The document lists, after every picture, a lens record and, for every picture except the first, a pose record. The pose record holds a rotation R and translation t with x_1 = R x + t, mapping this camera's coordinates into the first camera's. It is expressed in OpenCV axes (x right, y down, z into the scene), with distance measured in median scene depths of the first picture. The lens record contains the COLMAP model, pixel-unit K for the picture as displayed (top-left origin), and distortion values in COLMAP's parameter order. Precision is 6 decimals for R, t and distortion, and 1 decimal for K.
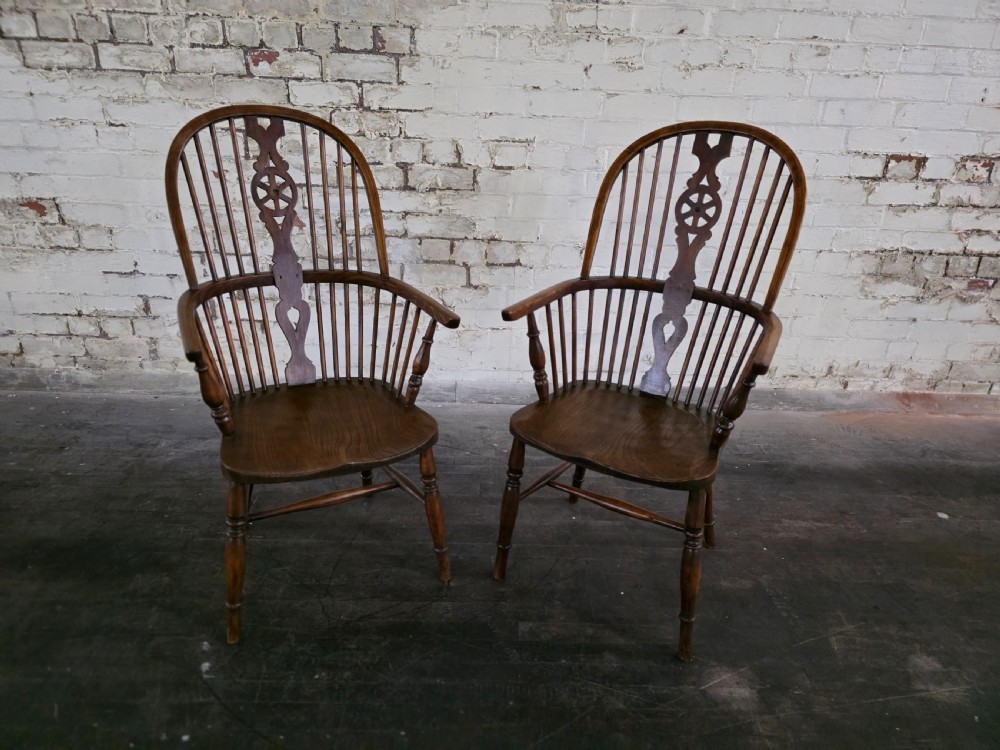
lens RADIAL K [[677.5, 0, 494.7], [0, 677.5, 379.7], [0, 0, 1]] dist [0.064152, -0.065335]
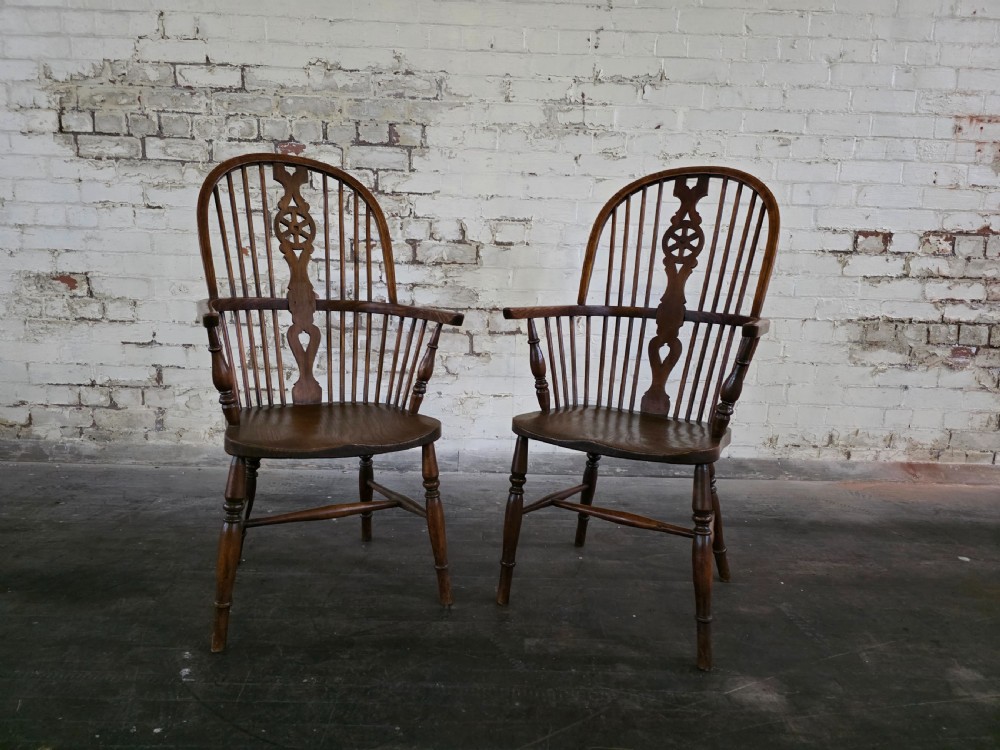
lens RADIAL K [[677.5, 0, 496.8], [0, 677.5, 372.5], [0, 0, 1]] dist [0.064152, -0.065335]
pose [[0.999982, -0.005987, 0.000613, -0.000569], [0.005943, 0.966230, -0.257612, 0.179691], [0.000951, 0.257611, 0.966248, 0.003328]]
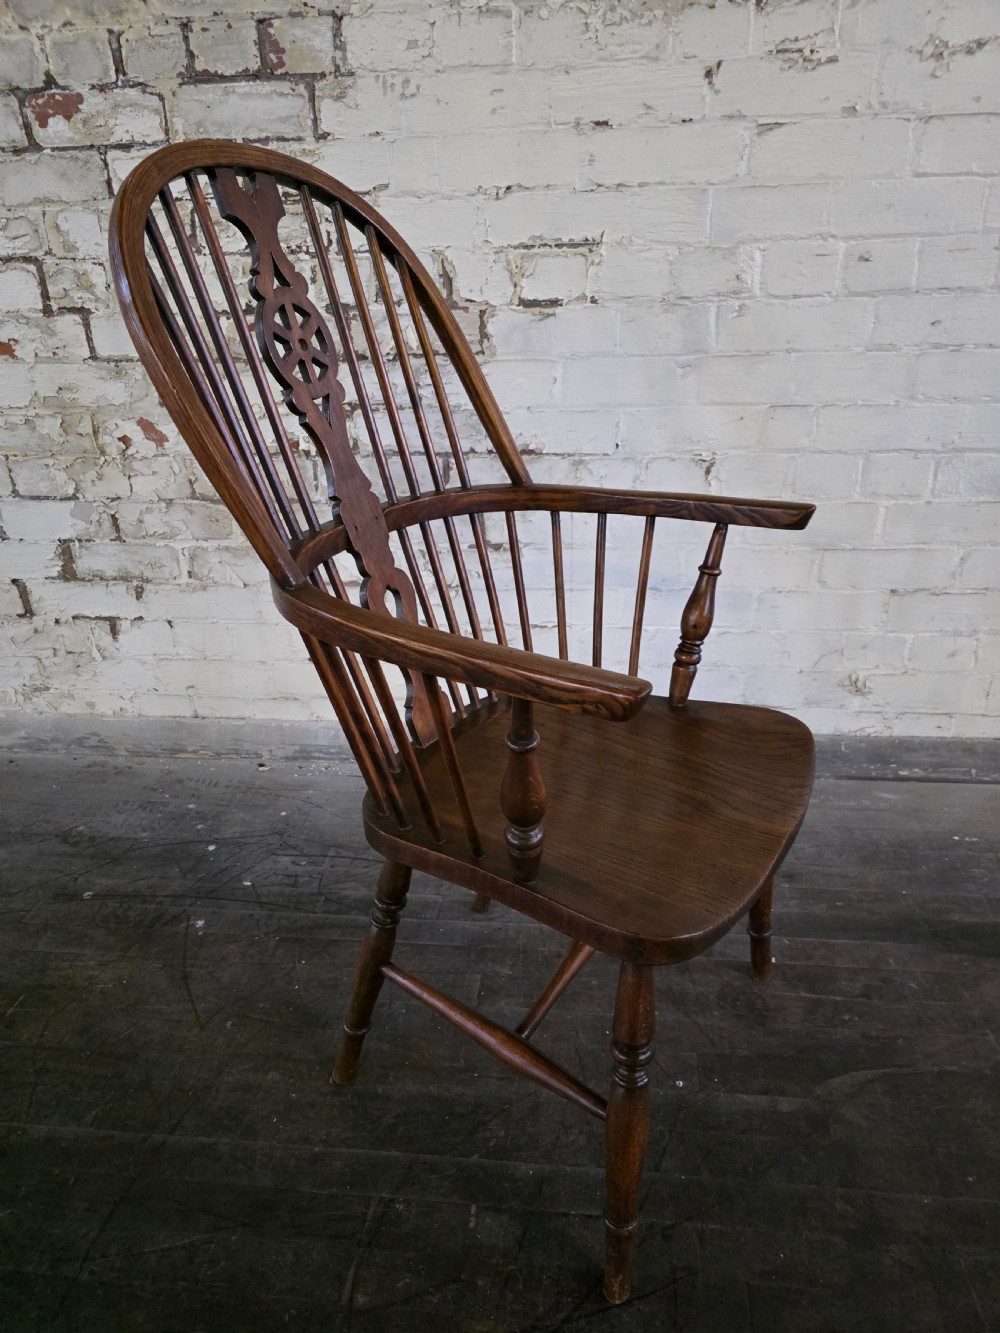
lens RADIAL K [[903.1, 0, 503.6], [0, 903.1, 660.1], [0, 0, 1]] dist [0.064152, -0.065335]
pose [[0.990986, -0.007169, -0.133770, 0.077190], [0.008970, 0.999877, 0.012865, -0.069080], [0.133661, -0.013949, 0.990929, 0.370646]]
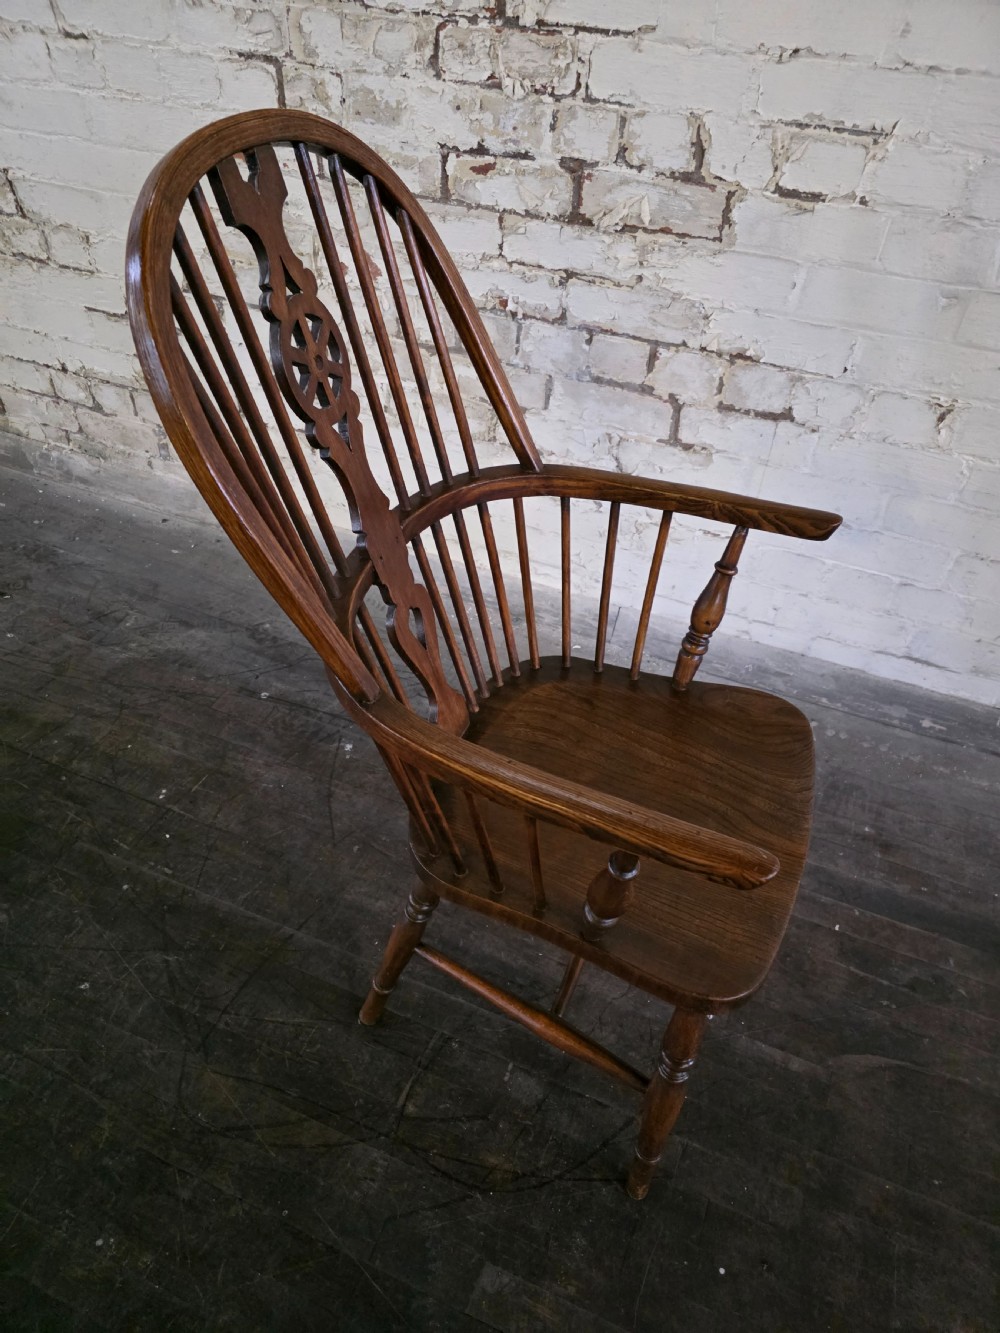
lens RADIAL K [[903.1, 0, 489.9], [0, 903.1, 672.4], [0, 0, 1]] dist [0.064152, -0.065335]
pose [[0.916291, 0.267292, -0.298272, 0.091459], [-0.162303, 0.928640, 0.333594, -0.207502], [0.366155, -0.257259, 0.894287, 0.368365]]
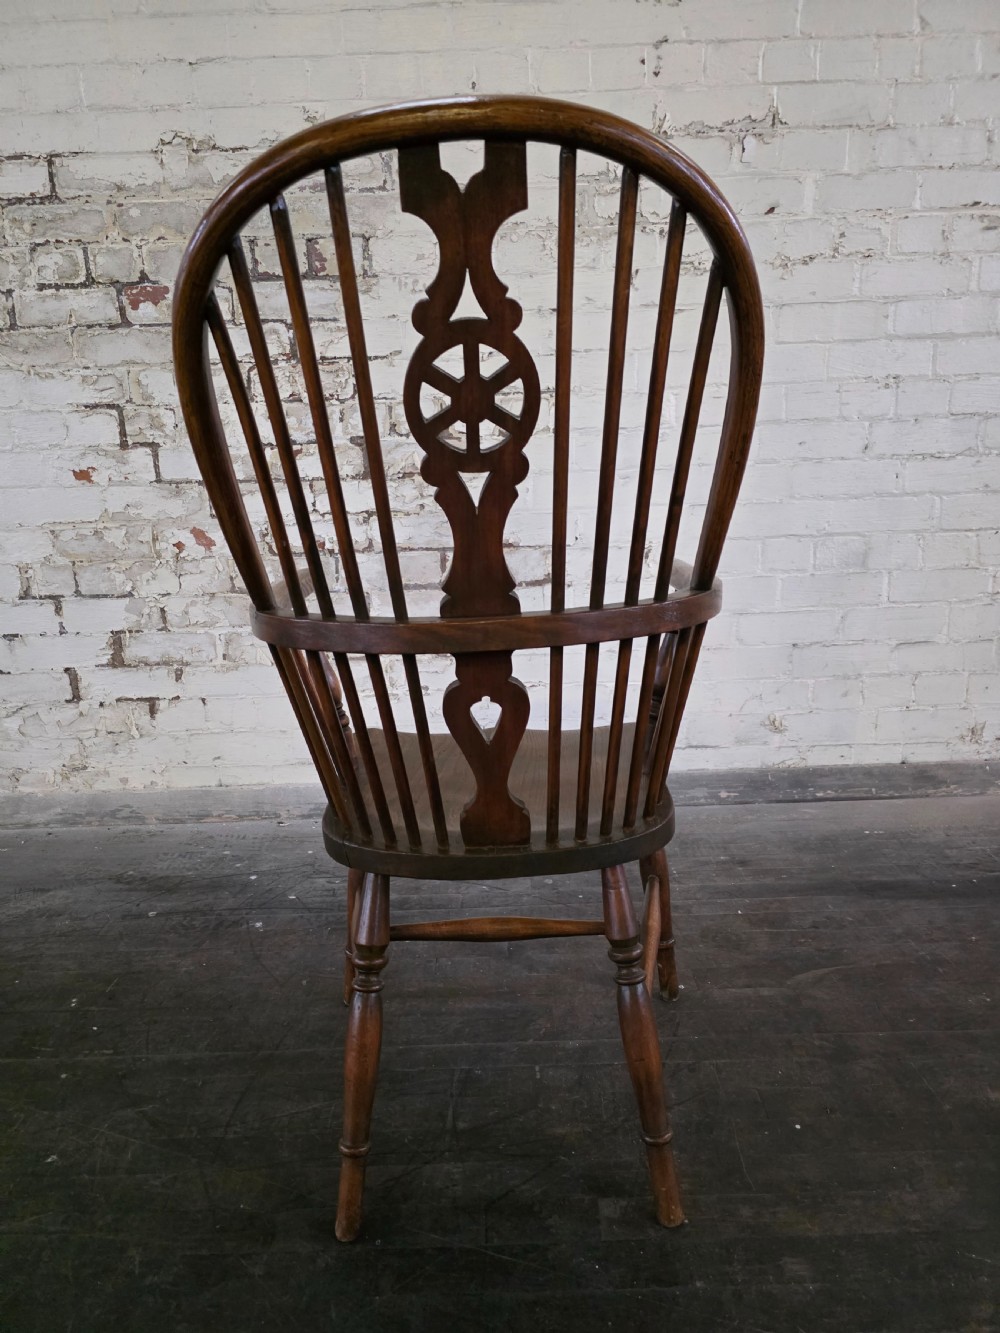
lens RADIAL K [[903.1, 0, 495.3], [0, 903.1, 669.1], [0, 0, 1]] dist [0.064152, -0.065335]
pose [[0.997430, -0.065919, -0.028067, 0.003818], [0.059568, 0.980674, -0.186359, 0.073030], [0.039809, 0.184209, 0.982081, 0.205071]]
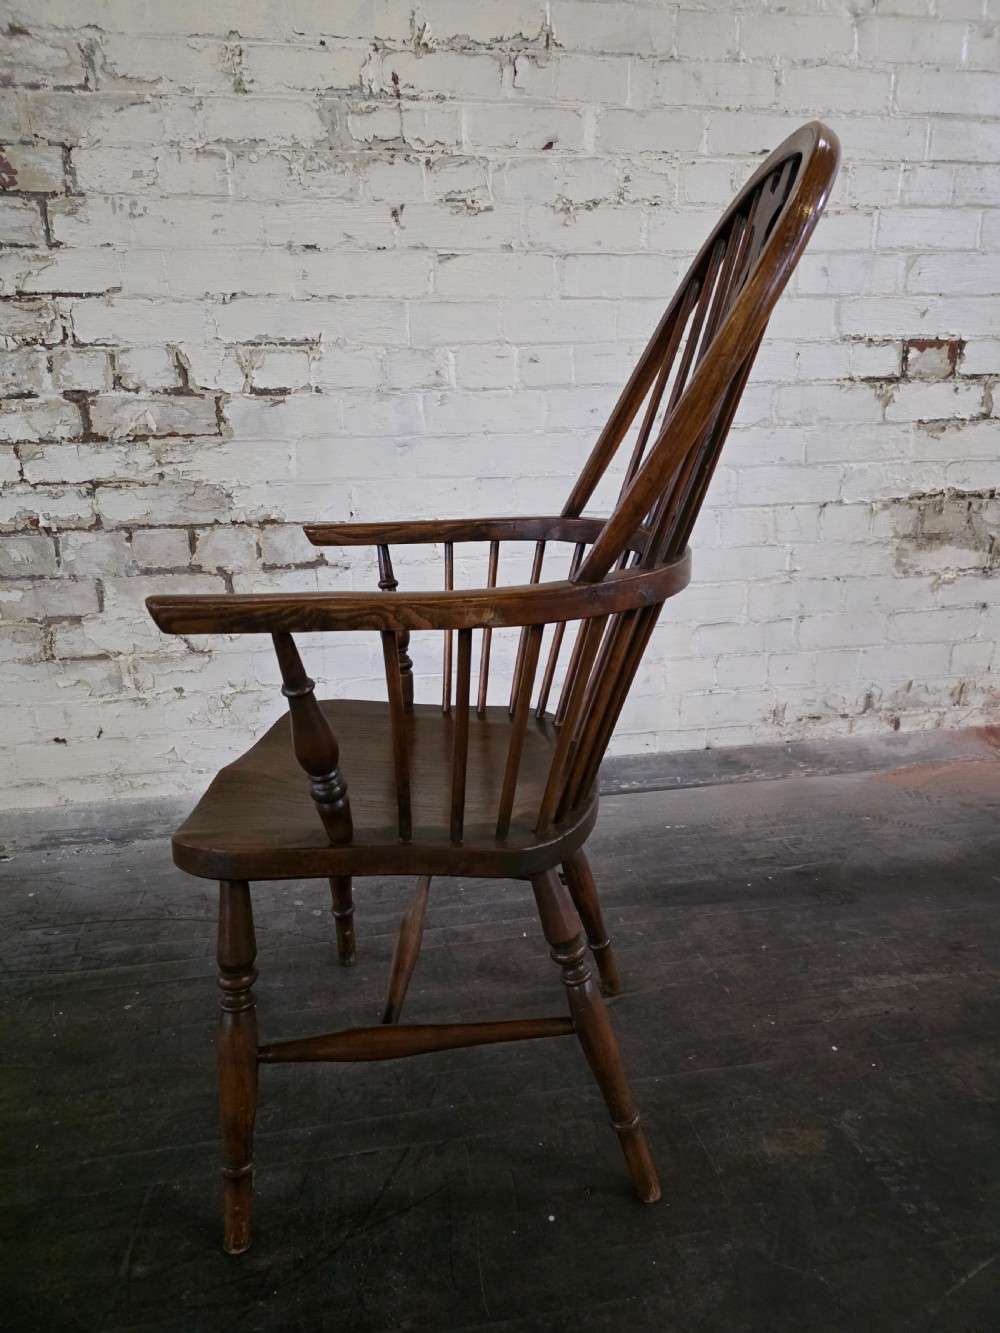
lens RADIAL K [[903.1, 0, 514.2], [0, 903.1, 666.1], [0, 0, 1]] dist [0.064152, -0.065335]
pose [[0.986208, -0.096413, 0.134531, 0.093390], [0.115066, 0.983644, -0.138580, 0.037406], [-0.118970, 0.152148, 0.981171, 0.299185]]
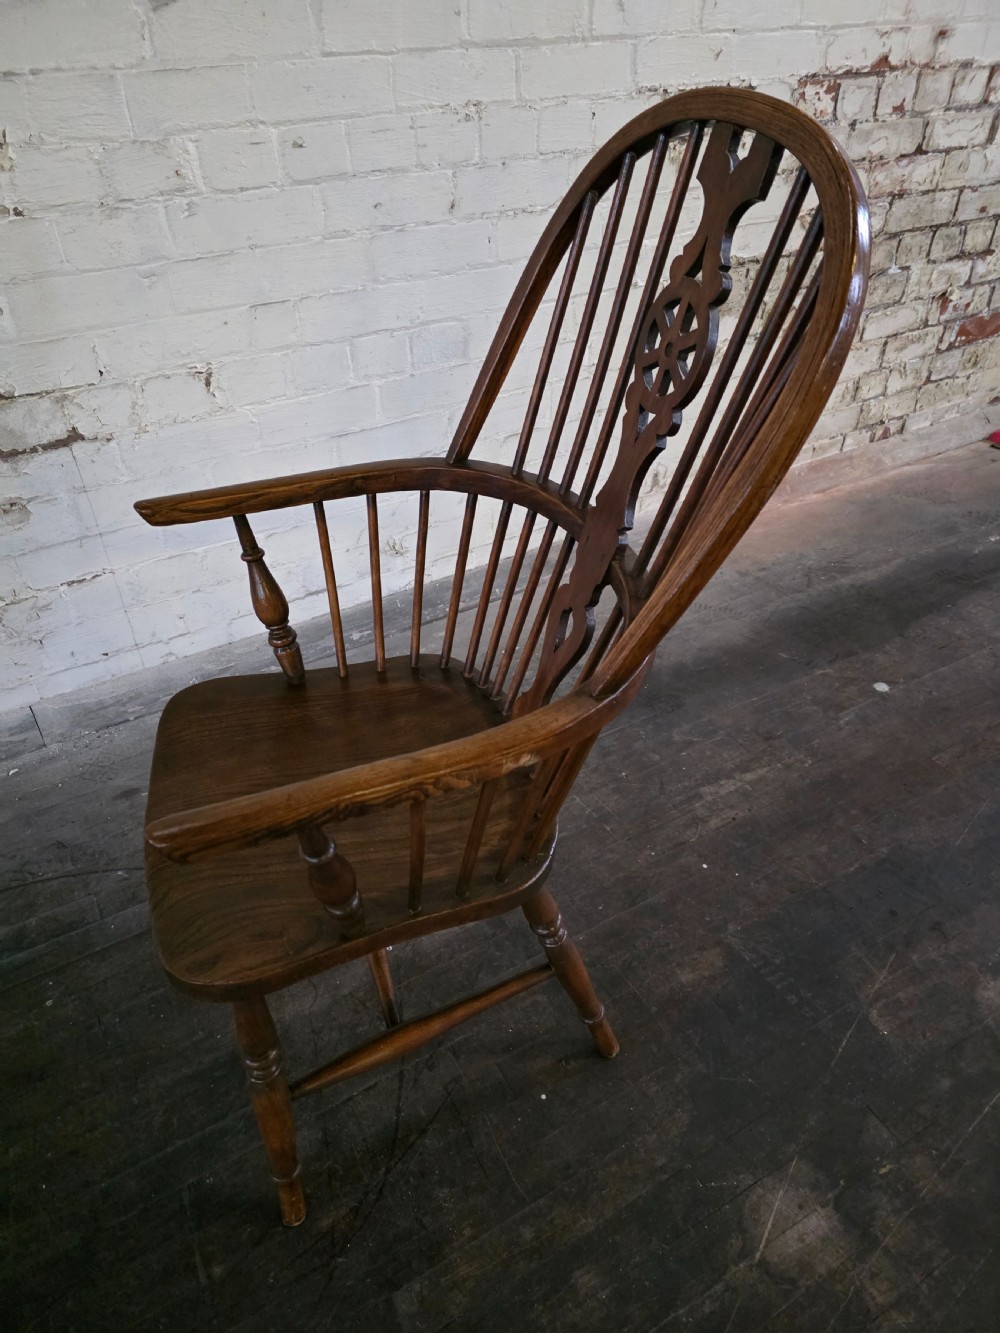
lens RADIAL K [[903.1, 0, 513.8], [0, 903.1, 675.8], [0, 0, 1]] dist [0.064152, -0.065335]
pose [[0.870222, -0.338945, 0.357533, 0.019837], [0.233836, 0.922933, 0.305803, -0.161587], [-0.433630, -0.182512, 0.882414, 0.349479]]
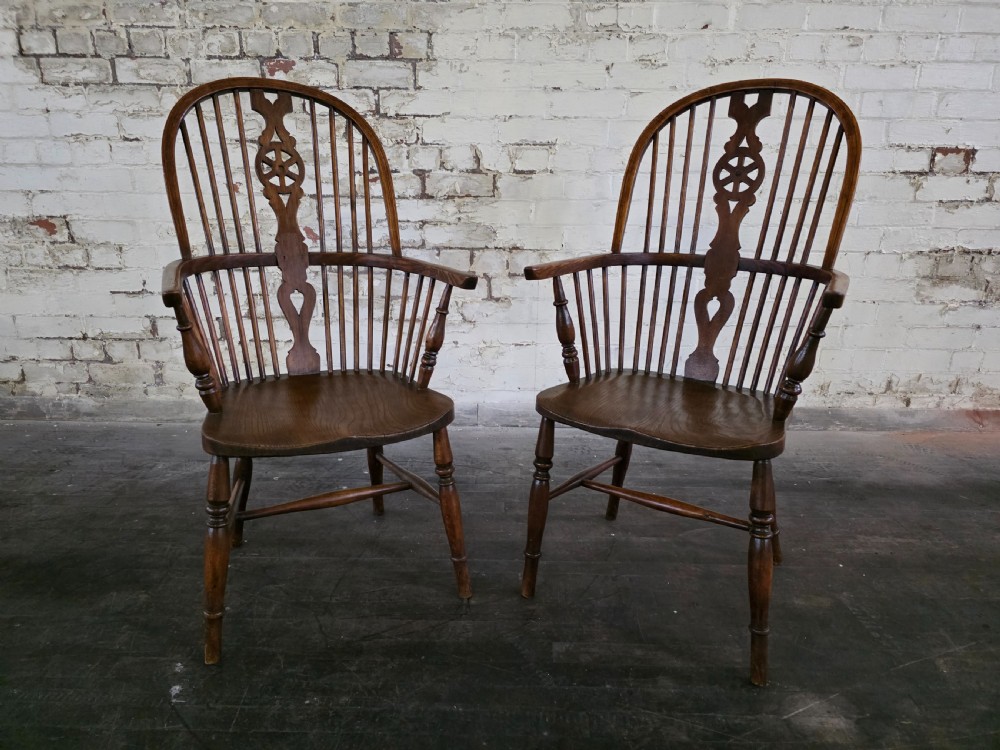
lens RADIAL K [[677.5, 0, 495.5], [0, 677.5, 371.5], [0, 0, 1]] dist [0.064152, -0.065335]
pose [[0.999190, -0.018335, -0.035809, 0.001374], [0.013313, 0.990652, -0.135766, 0.102797], [0.037964, 0.135179, 0.990094, 0.093054]]
